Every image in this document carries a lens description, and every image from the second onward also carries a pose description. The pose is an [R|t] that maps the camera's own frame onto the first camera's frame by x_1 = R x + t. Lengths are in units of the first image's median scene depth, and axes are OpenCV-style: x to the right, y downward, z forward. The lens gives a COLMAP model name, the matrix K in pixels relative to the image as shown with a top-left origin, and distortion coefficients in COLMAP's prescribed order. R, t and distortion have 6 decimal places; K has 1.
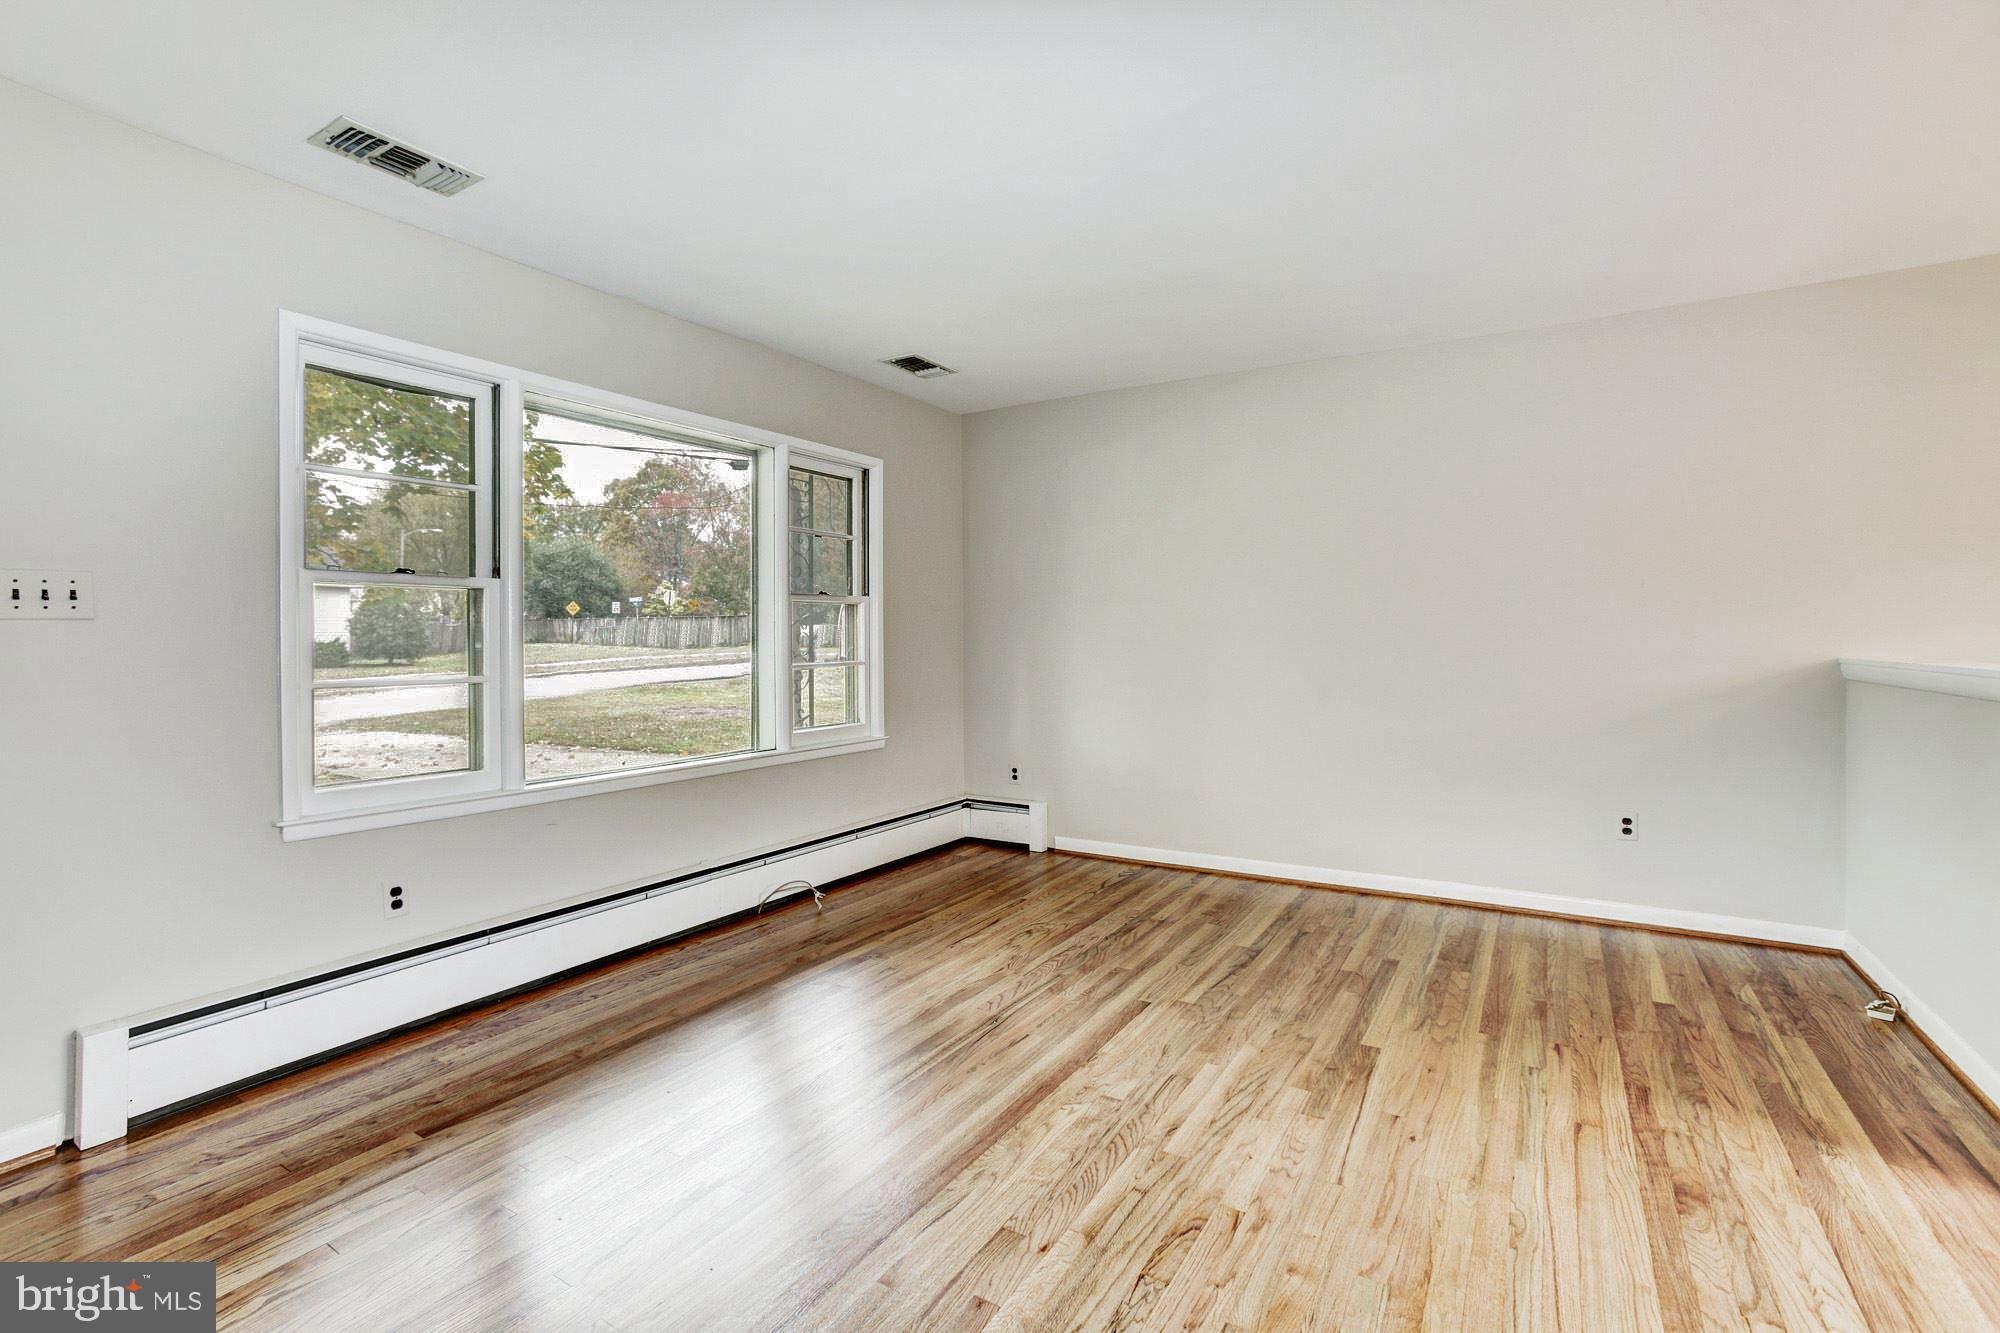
lens RADIAL K [[929.4, 0, 1003.0], [0, 929.4, 657.0], [0, 0, 1]] dist [-0.063270, 0.034914]
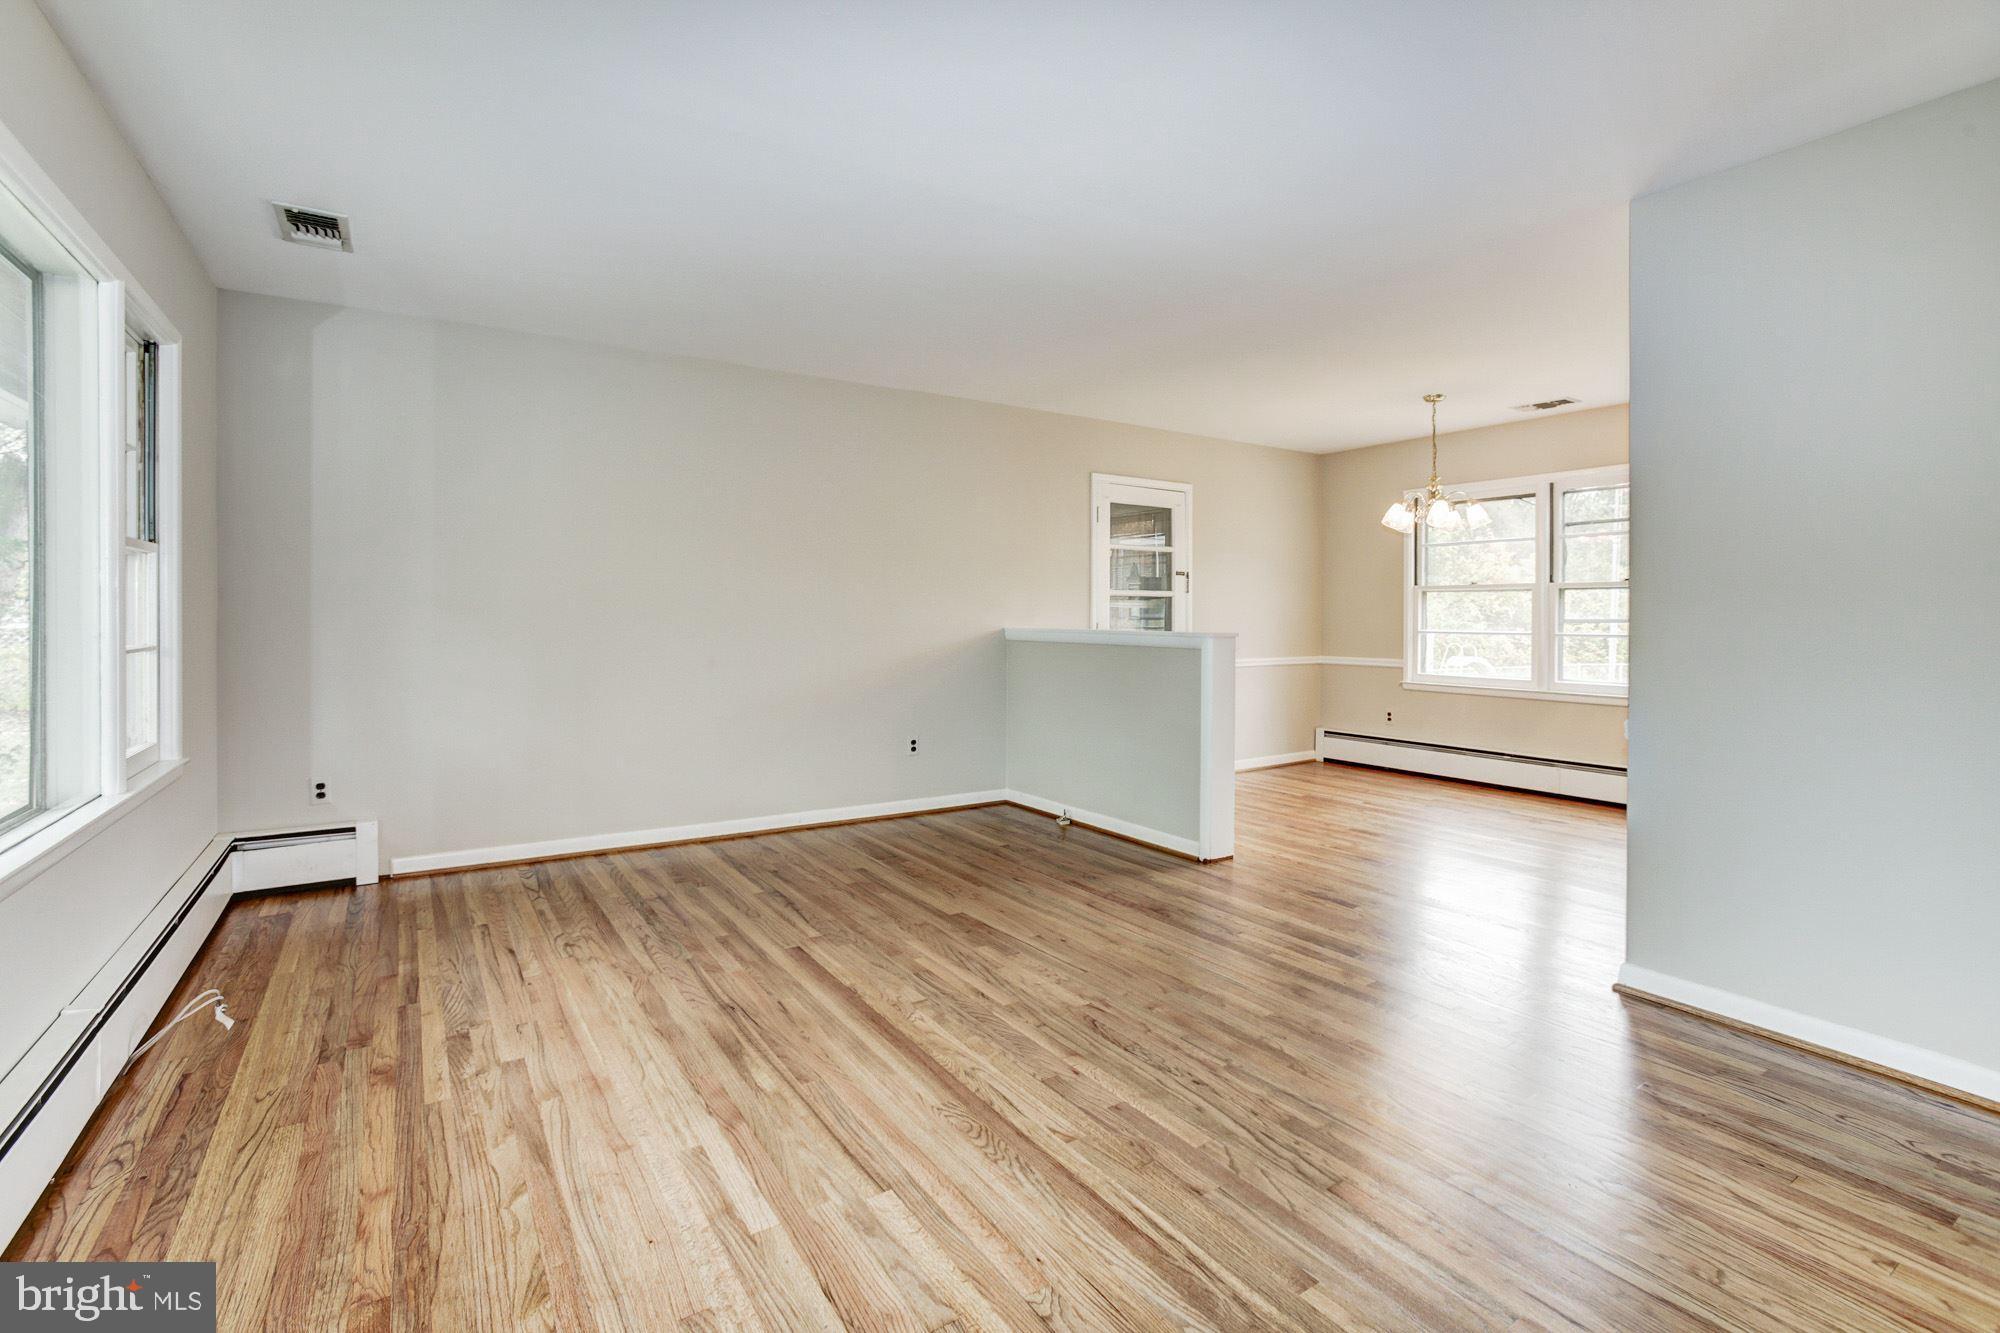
lens RADIAL K [[917.7, 0, 999.7], [0, 917.7, 619.6], [0, 0, 1]] dist [-0.068634, 0.033726]
pose [[0.409511, 0.003972, 0.912297, -0.747013], [0.011233, 0.999893, -0.009396, -0.001759], [-0.912236, 0.014095, 0.409422, 0.338842]]
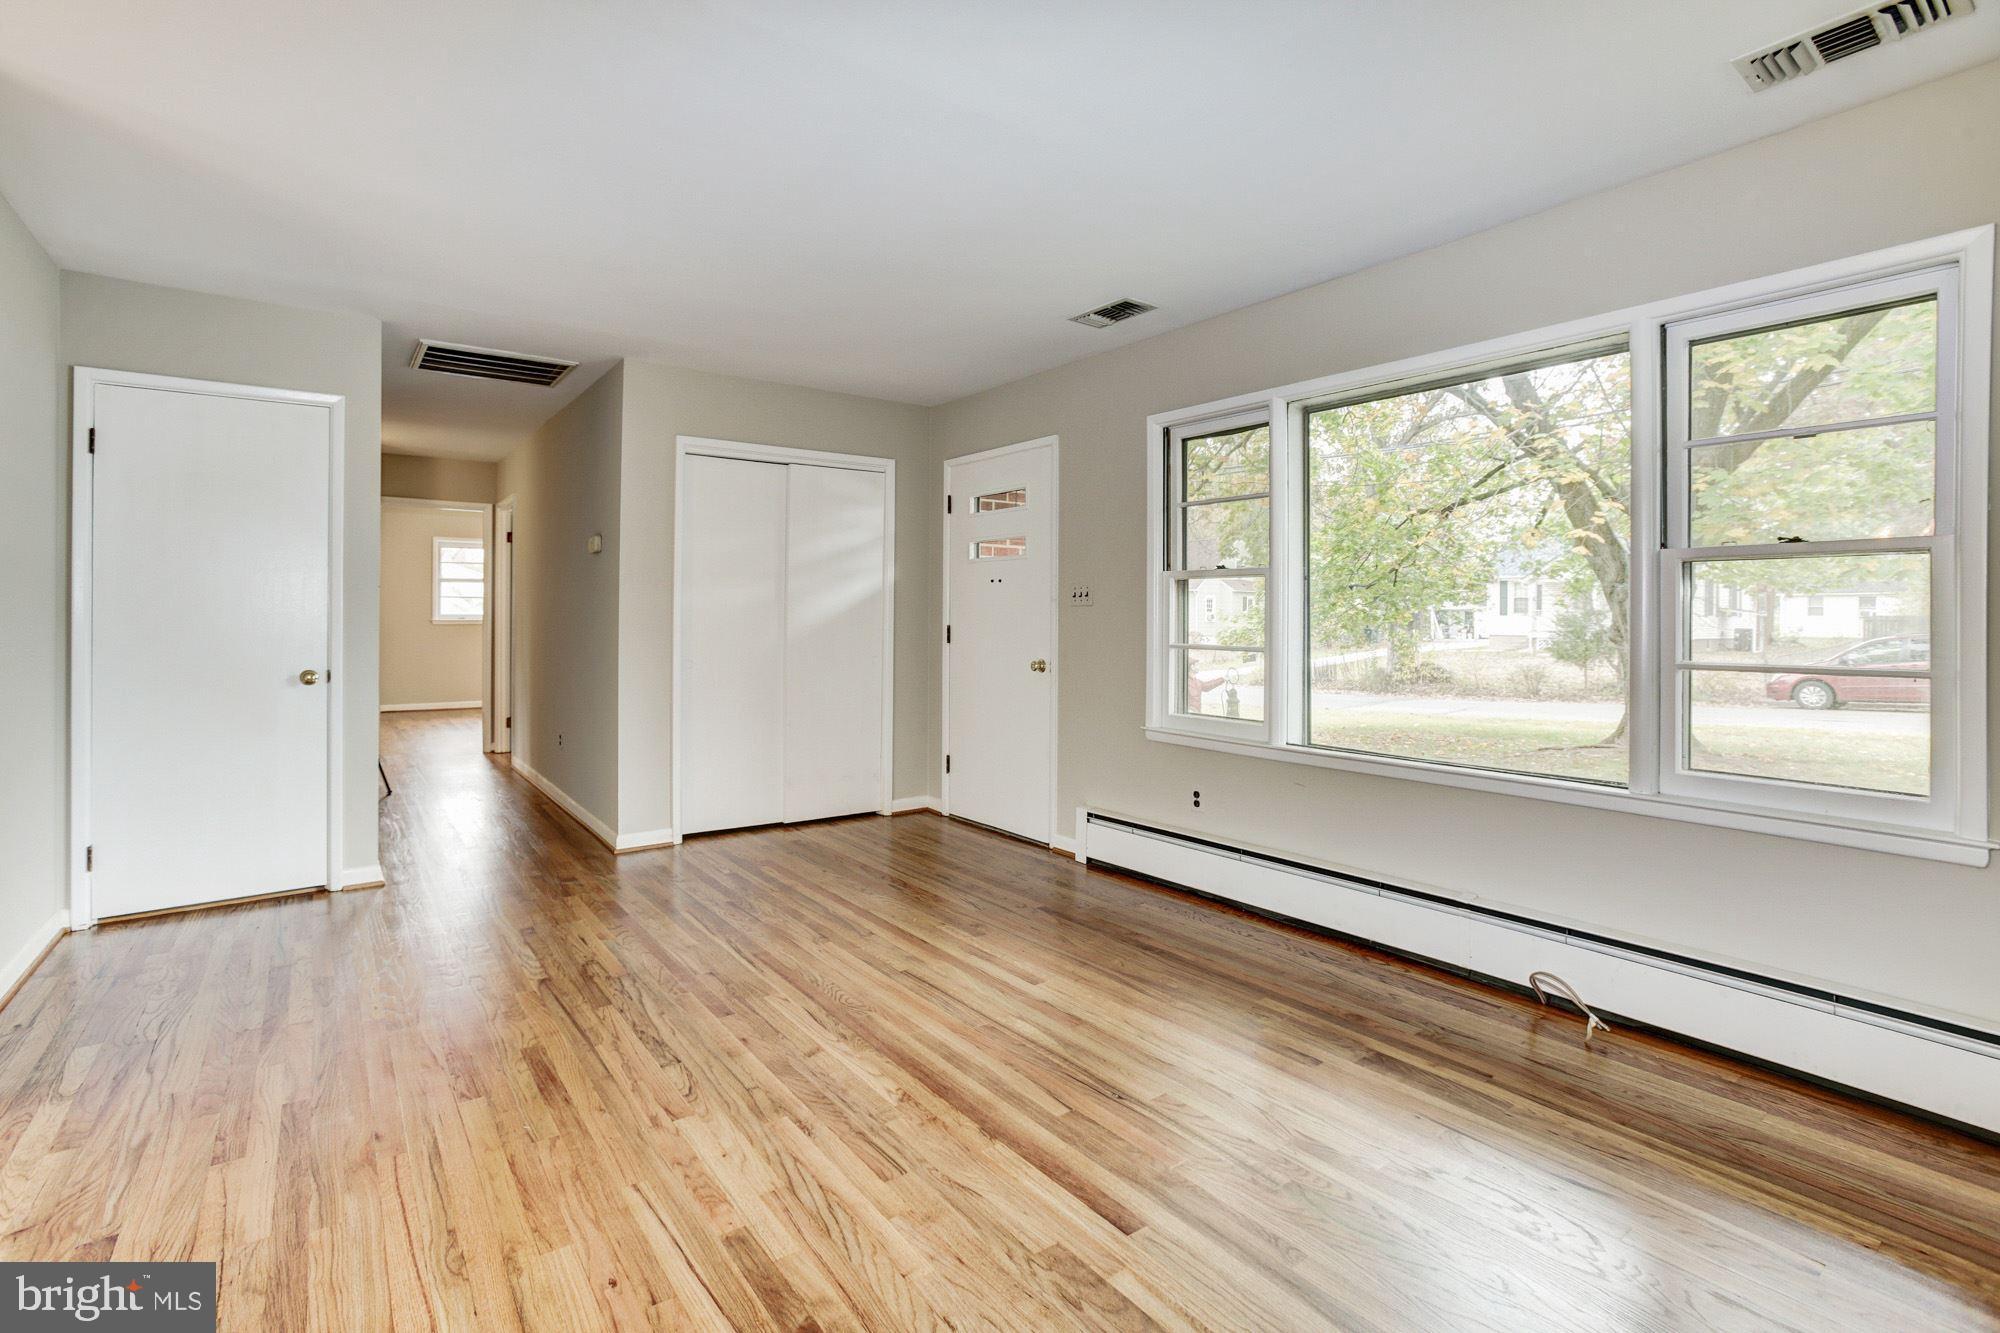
lens RADIAL K [[904.2, 0, 936.8], [0, 904.2, 618.0], [0, 0, 1]] dist [-0.062805, 0.031308]
pose [[-0.407533, 0.004929, -0.913177, 0.745451], [-0.021355, 0.999661, 0.014927, -0.029872], [0.912941, 0.025584, -0.407289, 1.133222]]
